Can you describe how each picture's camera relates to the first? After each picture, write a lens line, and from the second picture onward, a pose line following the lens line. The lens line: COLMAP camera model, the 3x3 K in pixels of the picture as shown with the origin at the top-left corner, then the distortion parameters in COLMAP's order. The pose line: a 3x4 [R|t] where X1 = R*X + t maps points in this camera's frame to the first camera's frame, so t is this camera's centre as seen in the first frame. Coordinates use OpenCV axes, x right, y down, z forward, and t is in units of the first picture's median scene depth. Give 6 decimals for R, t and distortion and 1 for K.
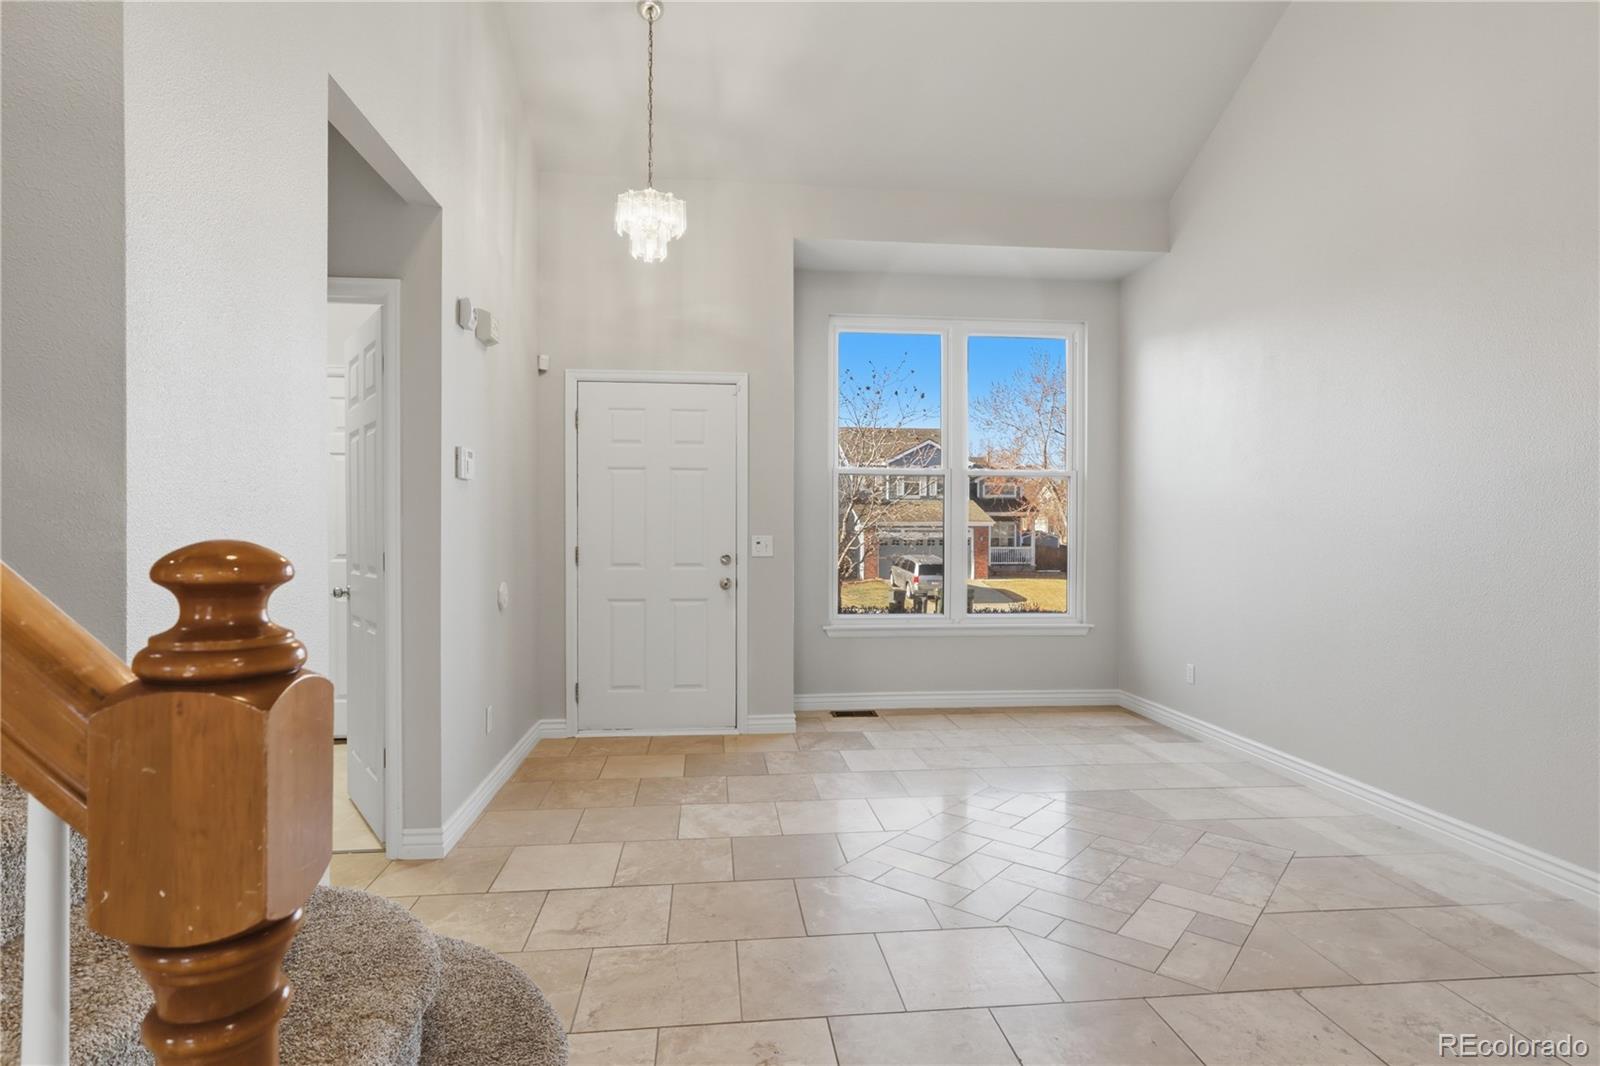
lens RADIAL K [[823.1, 0, 800.0], [0, 823.1, 533.0], [0, 0, 1]] dist [0.001377, 0.000810]
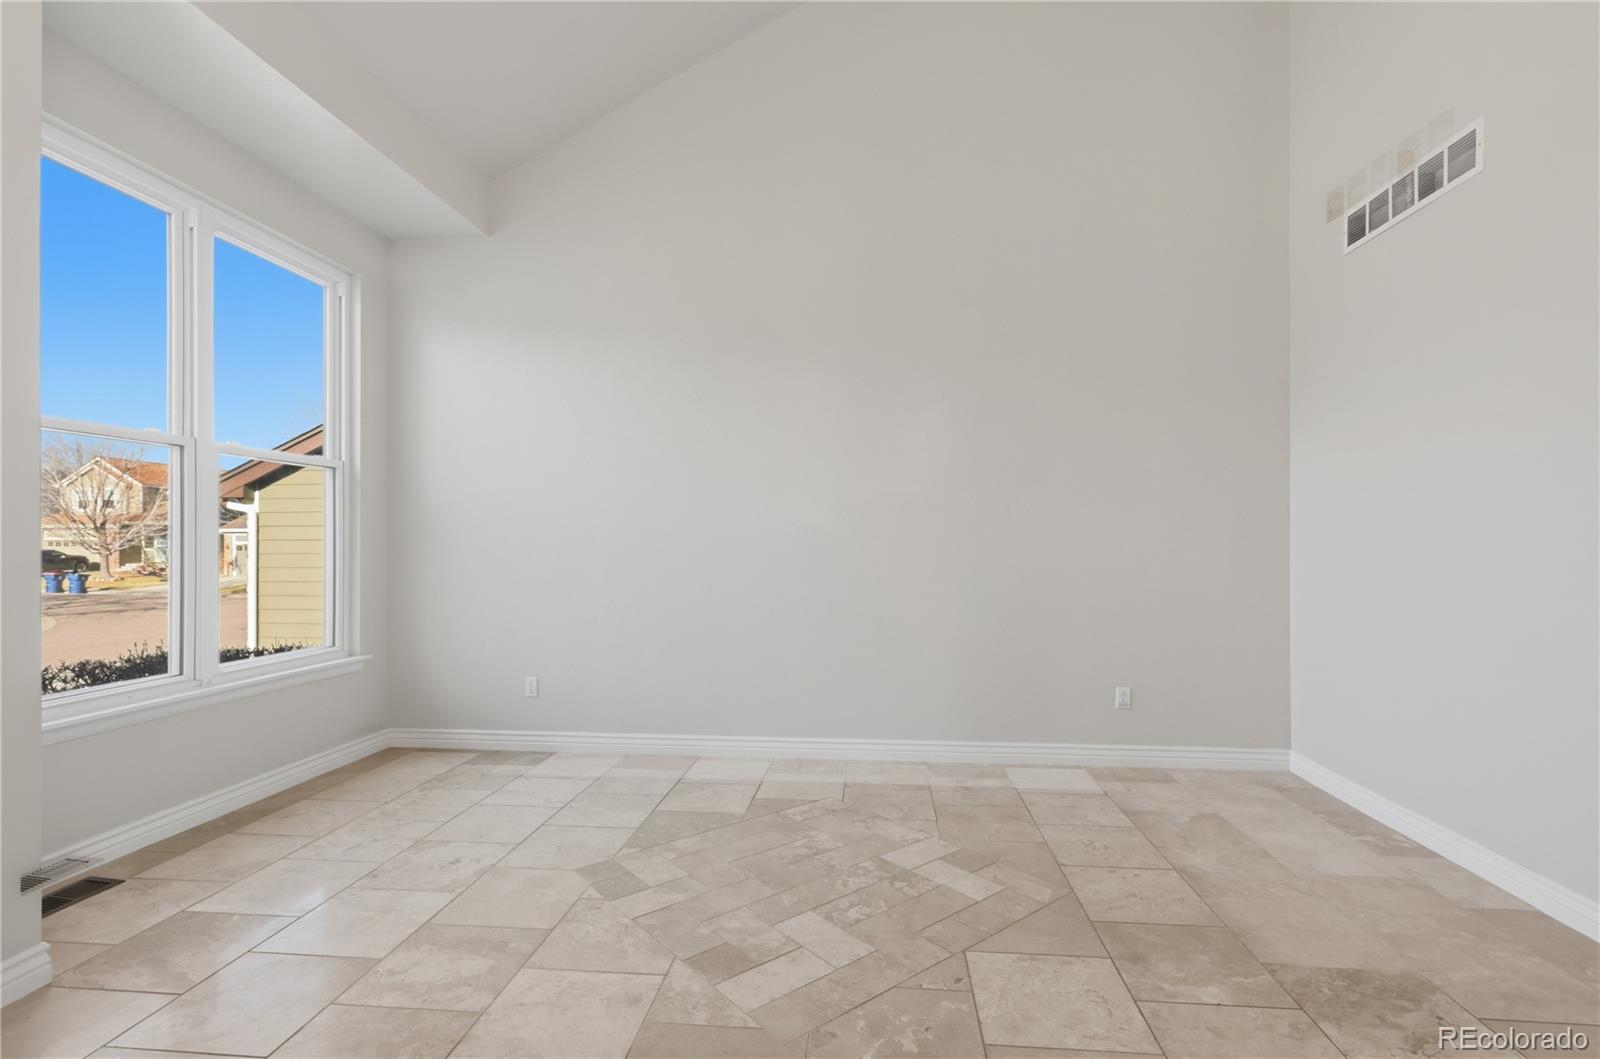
lens RADIAL K [[757.9, 0, 798.8], [0, 757.9, 540.6], [0, 0, 1]] dist [-0.000543, -0.000025]
pose [[0.208683, 0.001984, 0.977981, -0.423039], [0.004808, 0.999984, -0.003054, 0.005103], [-0.977972, 0.005339, 0.208670, 0.660778]]
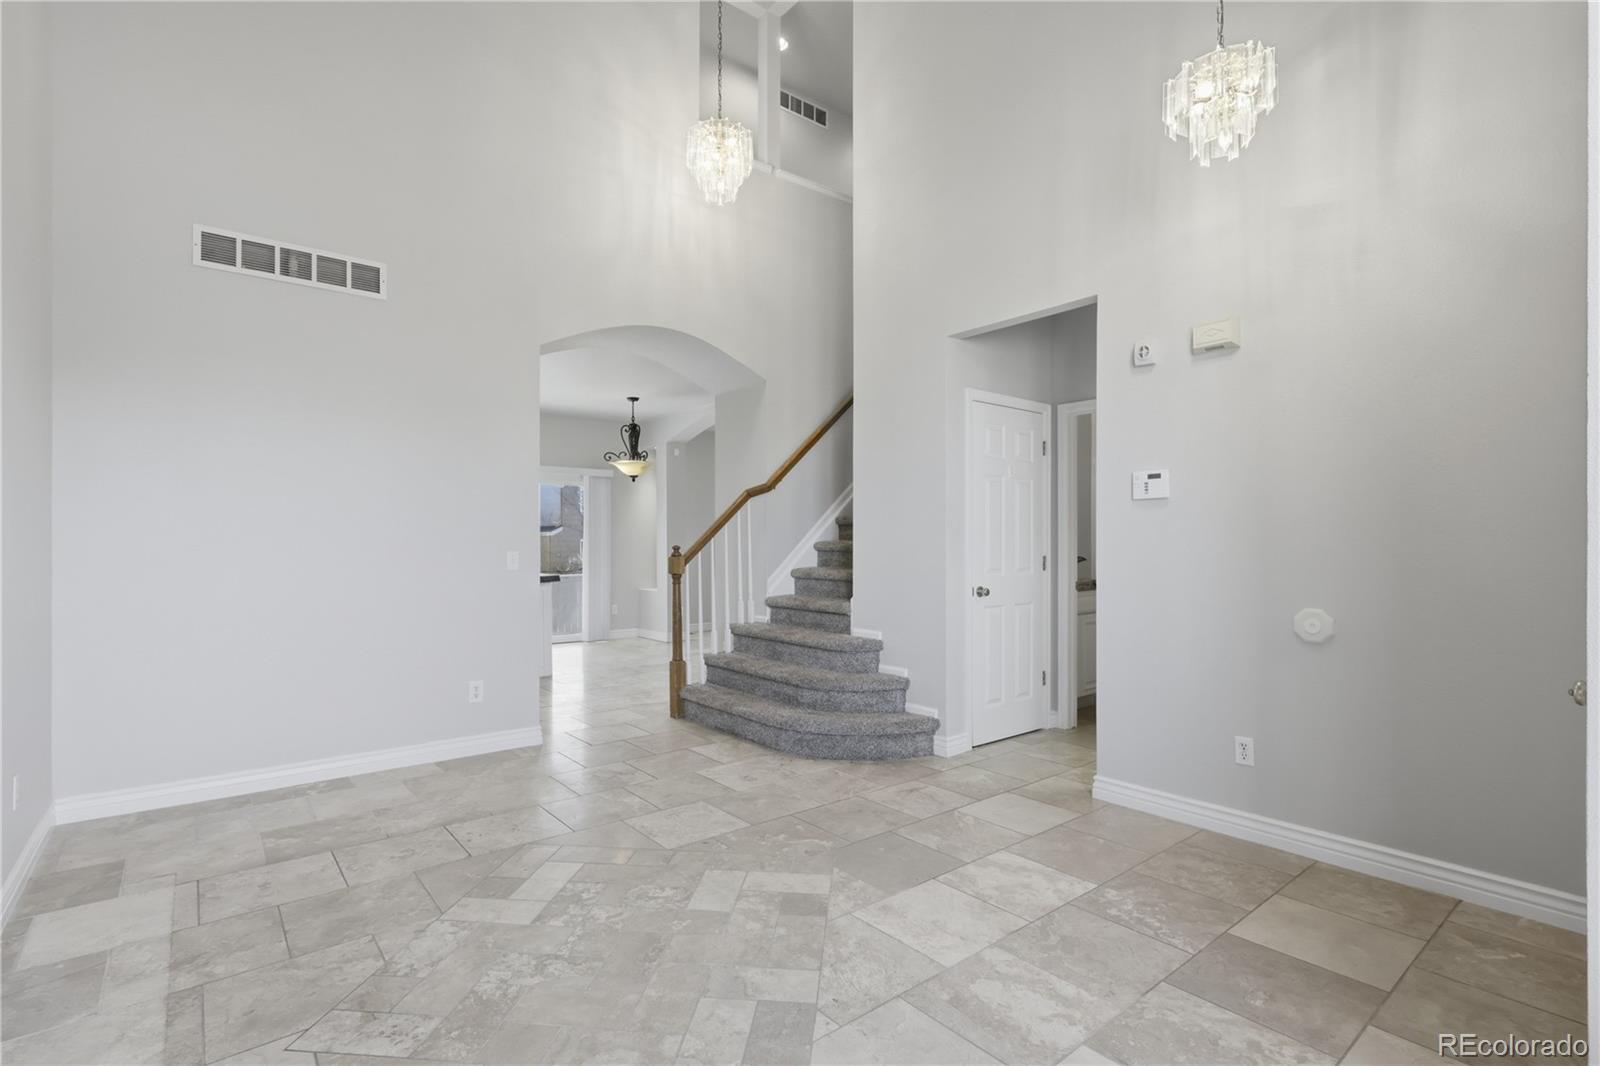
lens RADIAL K [[757.9, 0, 798.8], [0, 757.9, 544.1], [0, 0, 1]] dist [-0.000543, -0.000025]
pose [[-0.837457, -0.002539, -0.546498, 0.482057], [-0.003784, 0.999992, 0.001153, -0.002535], [0.546490, 0.003033, -0.837460, 1.389475]]
